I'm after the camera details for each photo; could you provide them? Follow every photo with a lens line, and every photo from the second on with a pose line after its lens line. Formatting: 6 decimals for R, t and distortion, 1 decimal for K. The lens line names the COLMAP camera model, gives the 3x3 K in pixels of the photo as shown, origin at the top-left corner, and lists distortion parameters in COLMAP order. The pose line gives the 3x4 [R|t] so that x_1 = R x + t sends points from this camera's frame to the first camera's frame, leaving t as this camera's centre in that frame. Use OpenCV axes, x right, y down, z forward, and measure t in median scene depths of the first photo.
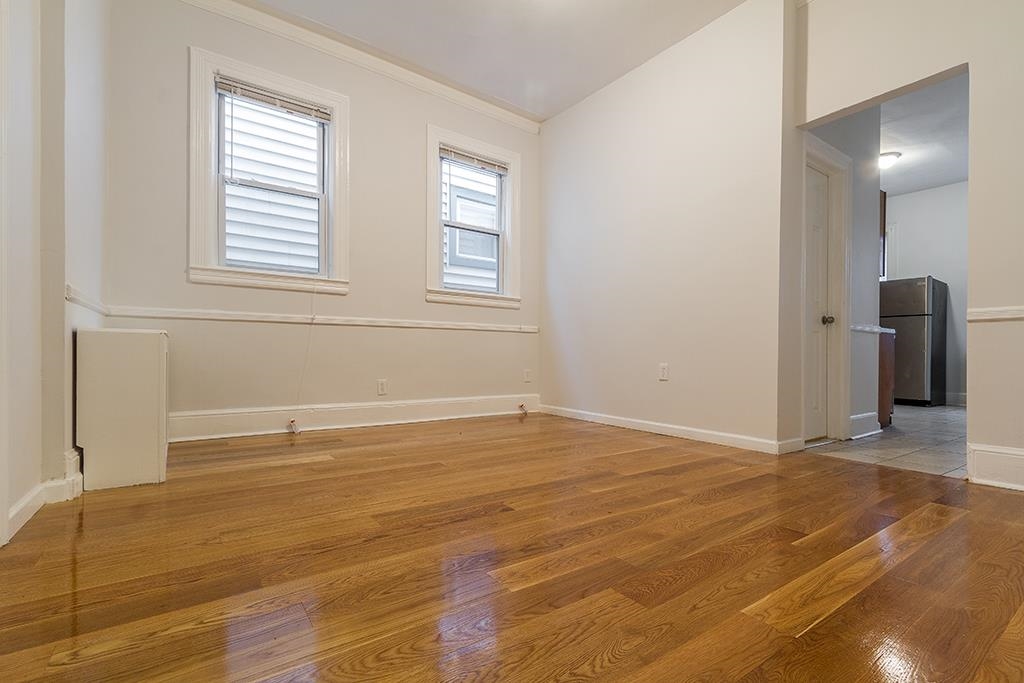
lens RADIAL K [[468.7, 0, 502.3], [0, 468.7, 359.1], [0, 0, 1]] dist [0.020443, -0.000077]
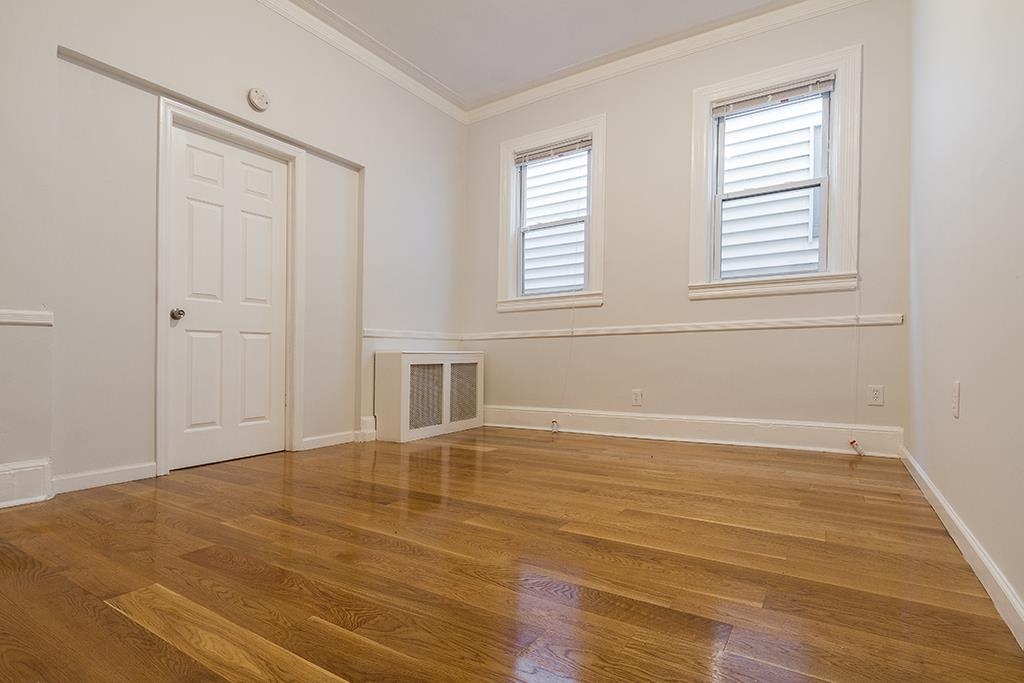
lens RADIAL K [[501.8, 0, 526.0], [0, 501.8, 369.5], [0, 0, 1]] dist [-0.013299, 0.001281]
pose [[0.390544, 0.003932, -0.920576, 0.622187], [-0.001837, 0.999992, 0.003492, -0.000623], [0.920582, 0.000327, 0.390548, 0.426262]]
